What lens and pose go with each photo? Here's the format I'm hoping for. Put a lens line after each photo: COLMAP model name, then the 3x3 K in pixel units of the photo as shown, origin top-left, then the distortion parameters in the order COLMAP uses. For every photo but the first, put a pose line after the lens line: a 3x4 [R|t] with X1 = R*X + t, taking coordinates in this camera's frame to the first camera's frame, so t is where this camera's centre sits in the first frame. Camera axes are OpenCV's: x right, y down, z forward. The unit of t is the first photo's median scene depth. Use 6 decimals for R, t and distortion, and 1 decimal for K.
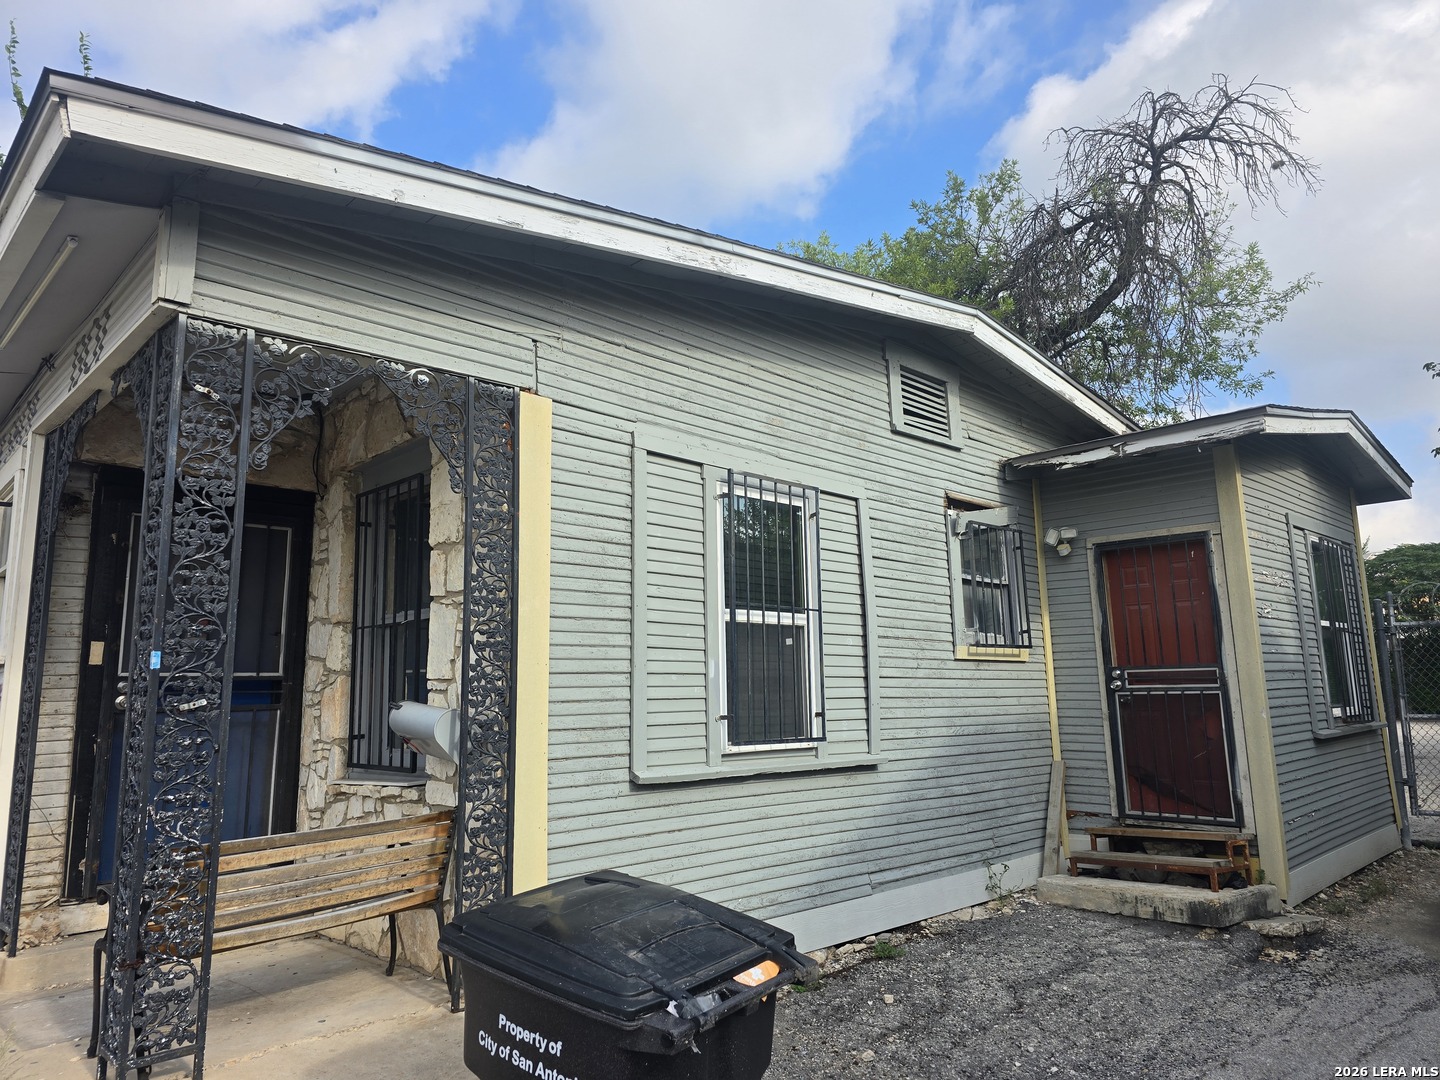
lens RADIAL K [[959.4, 0, 721.7], [0, 959.4, 541.5], [0, 0, 1]] dist [0.040923, -0.030933]
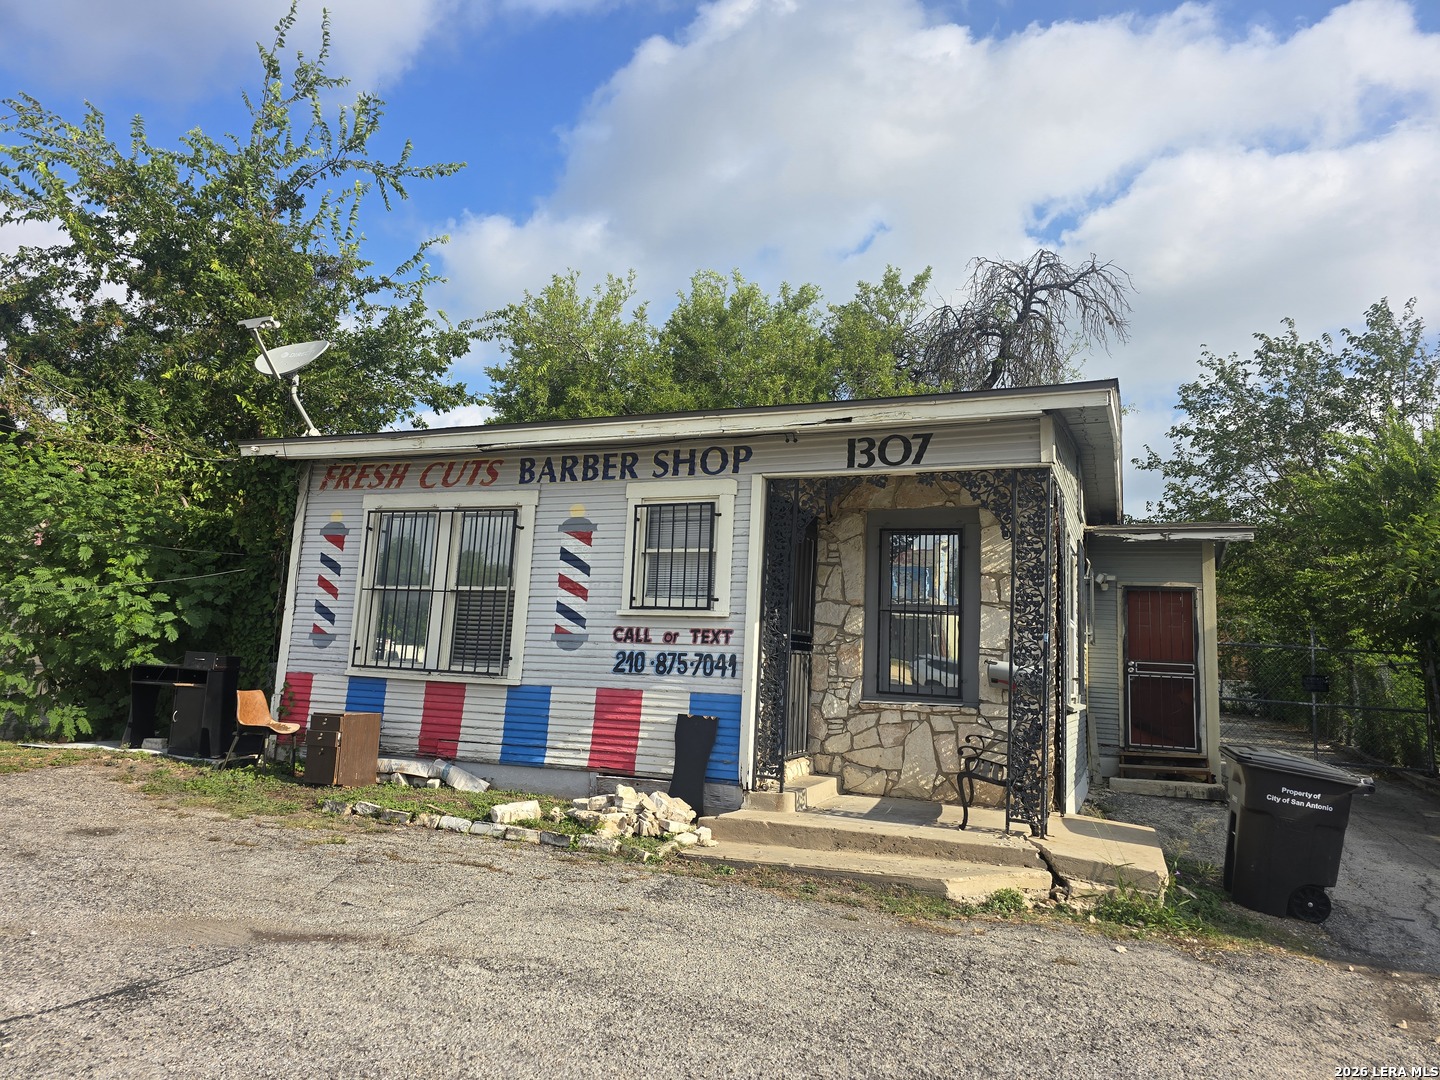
lens RADIAL K [[959.4, 0, 719.5], [0, 959.4, 535.5], [0, 0, 1]] dist [0.040923, -0.030933]
pose [[0.920345, 0.110927, 0.375048, -0.944191], [-0.123313, 0.992326, 0.009103, -0.013433], [-0.371160, -0.054627, 0.926961, -0.302027]]
